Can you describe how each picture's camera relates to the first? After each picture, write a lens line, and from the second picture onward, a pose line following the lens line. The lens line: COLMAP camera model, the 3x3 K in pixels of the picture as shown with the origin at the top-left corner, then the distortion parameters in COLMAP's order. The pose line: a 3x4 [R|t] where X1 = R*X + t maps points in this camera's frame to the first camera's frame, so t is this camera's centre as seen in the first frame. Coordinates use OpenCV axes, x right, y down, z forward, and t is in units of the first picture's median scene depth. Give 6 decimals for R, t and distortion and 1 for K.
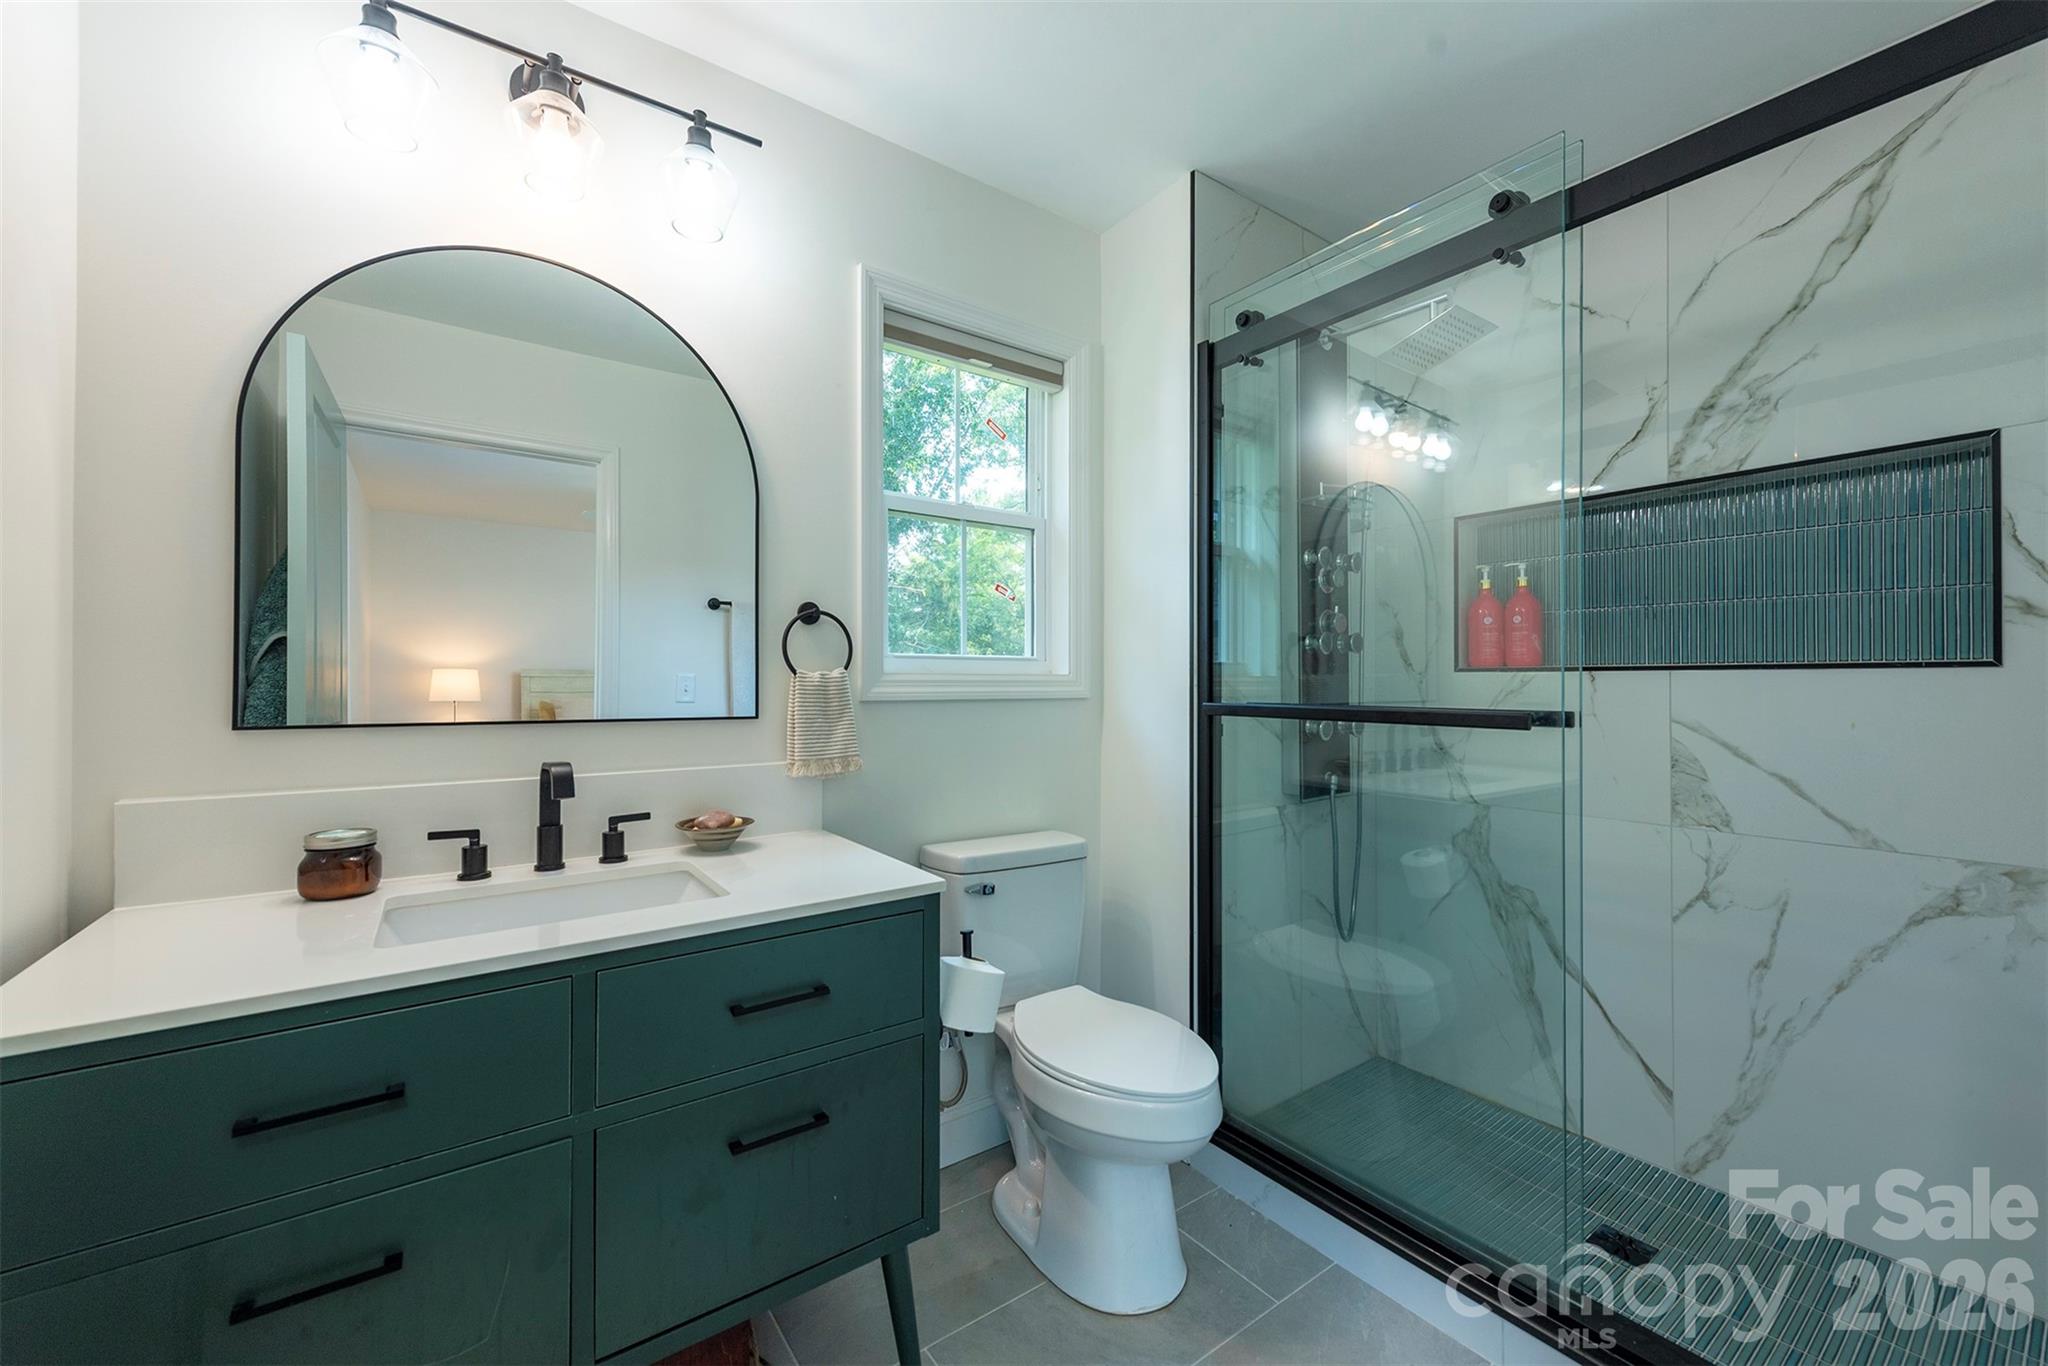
lens RADIAL K [[809.3, 0, 1022.4], [0, 809.3, 688.6], [0, 0, 1]] dist [-0.001638, -0.000337]
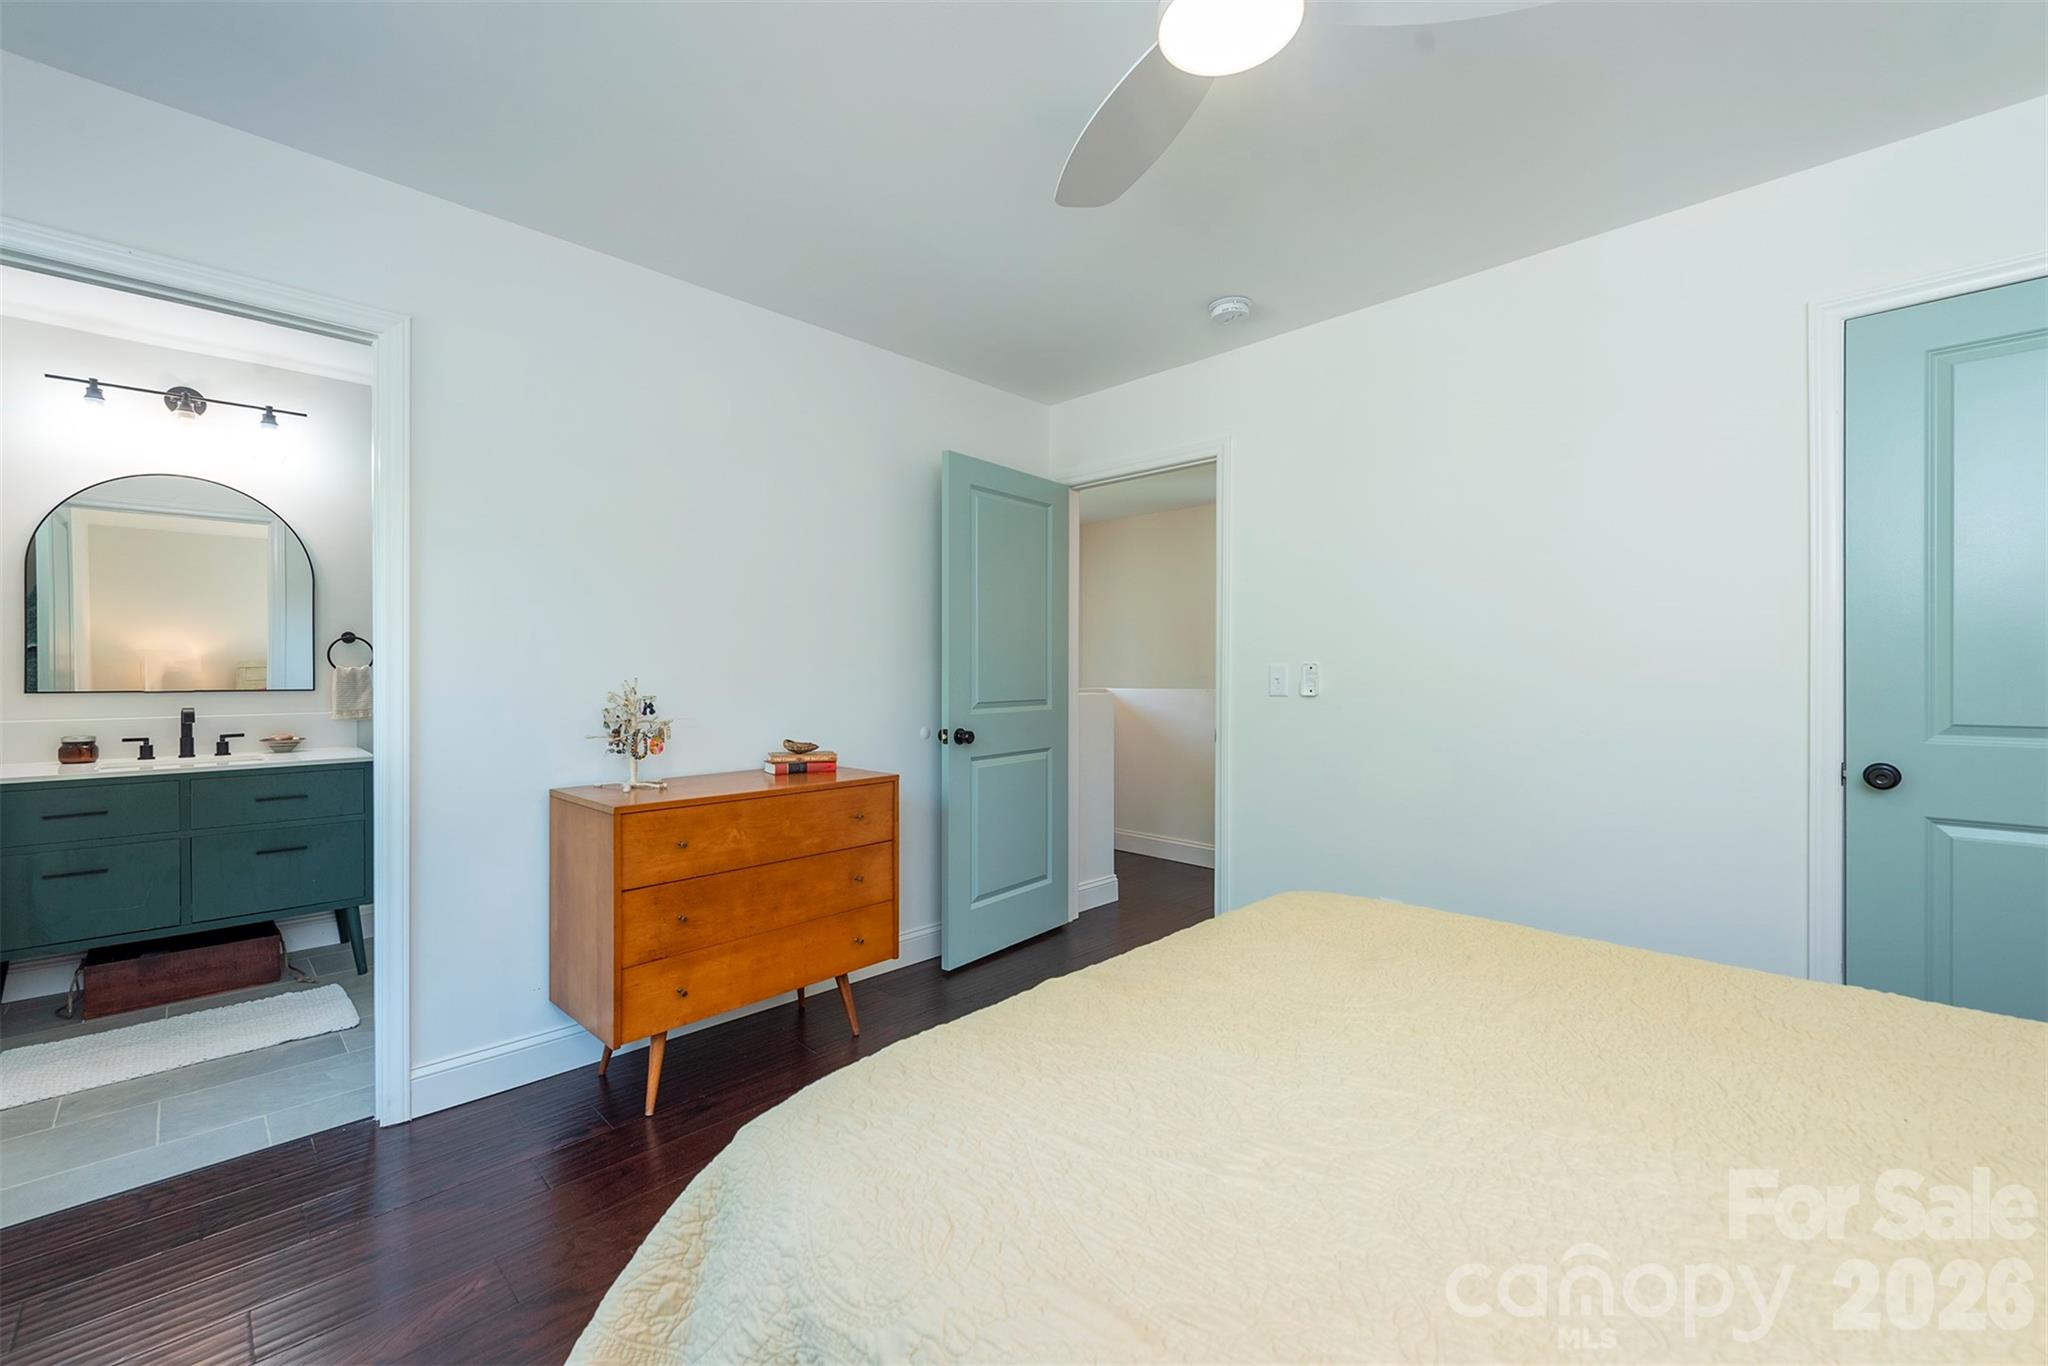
lens RADIAL K [[870.8, 0, 1010.3], [0, 870.8, 674.9], [0, 0, 1]] dist [0.019915, 0.000384]
pose [[0.992075, -0.004767, 0.125554, 1.303803], [0.004945, 0.999987, -0.001110, 0.010279], [-0.125547, 0.001722, 0.992086, -1.636314]]
